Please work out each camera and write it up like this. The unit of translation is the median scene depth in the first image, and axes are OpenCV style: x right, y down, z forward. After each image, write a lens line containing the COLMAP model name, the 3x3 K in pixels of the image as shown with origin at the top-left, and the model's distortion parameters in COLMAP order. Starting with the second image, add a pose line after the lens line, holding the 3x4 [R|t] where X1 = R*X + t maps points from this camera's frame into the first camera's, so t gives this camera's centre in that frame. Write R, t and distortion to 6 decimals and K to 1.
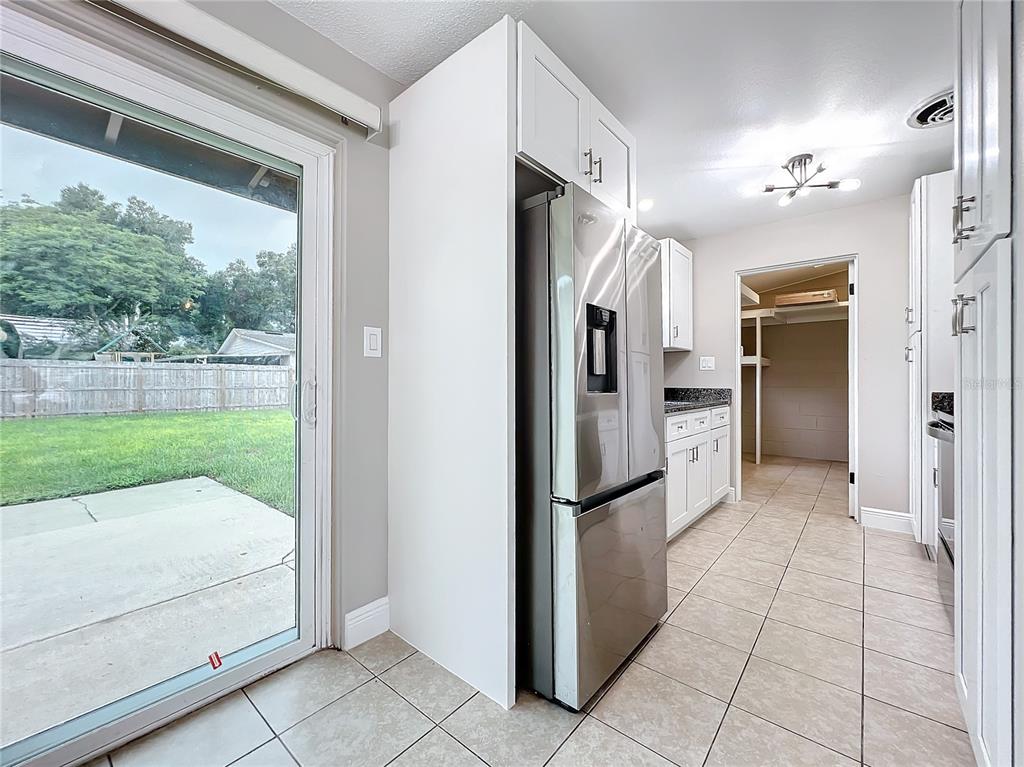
lens RADIAL K [[421.4, 0, 513.4], [0, 421.4, 383.4], [0, 0, 1]] dist [-0.004317, 0.001655]
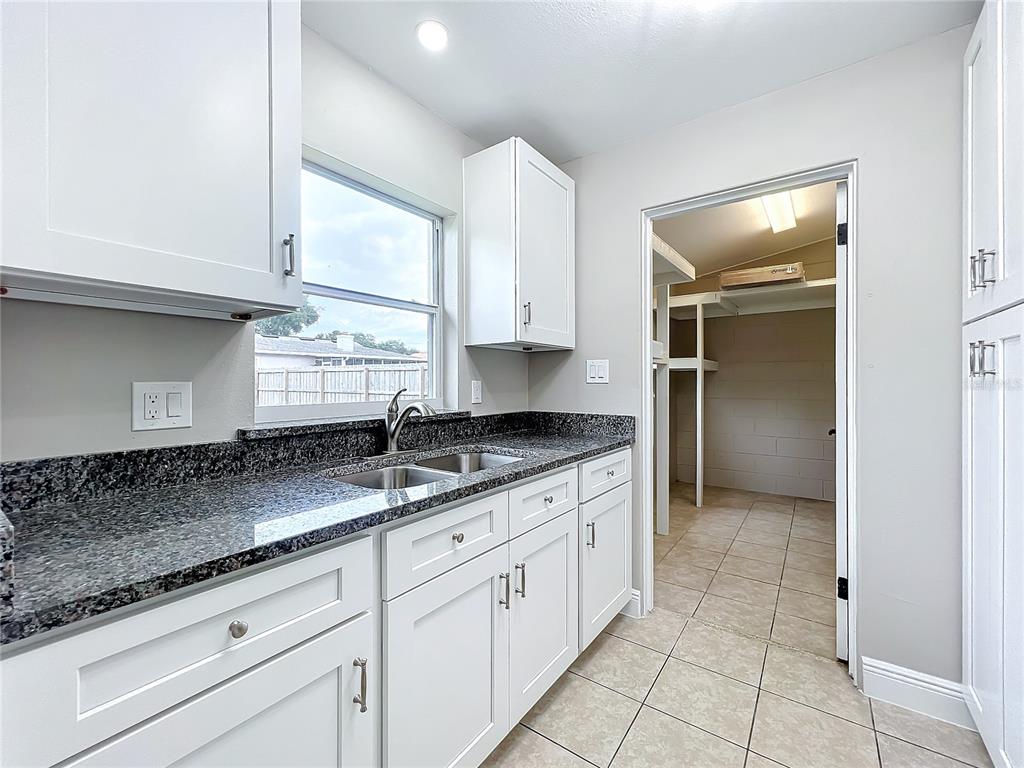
lens RADIAL K [[421.4, 0, 512.2], [0, 421.4, 381.1], [0, 0, 1]] dist [-0.004317, 0.001655]
pose [[0.997717, 0.000629, 0.067527, 0.254835], [-0.000457, 0.999997, -0.002559, -0.027233], [-0.067528, 0.002522, 0.997714, 0.360548]]
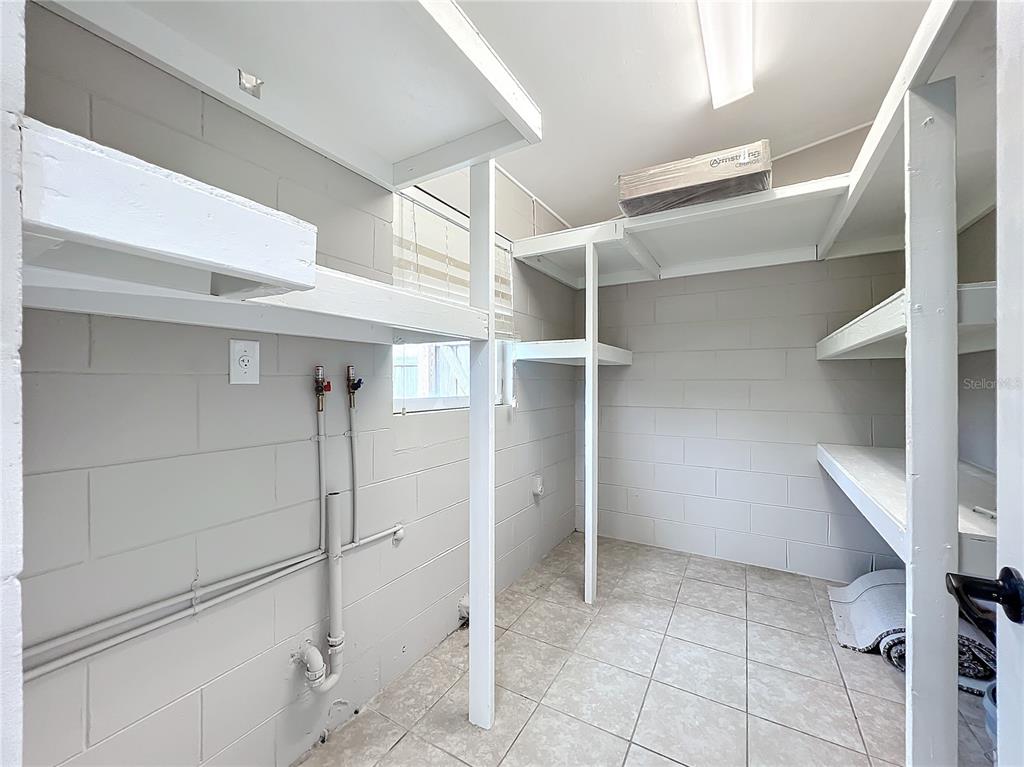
lens RADIAL K [[421.4, 0, 504.0], [0, 421.4, 383.0], [0, 0, 1]] dist [-0.004317, 0.001655]
pose [[0.985960, -0.003423, 0.166945, 0.519549], [0.002859, 0.999989, 0.003618, -0.029074], [-0.166956, -0.003090, 0.985960, 0.734420]]
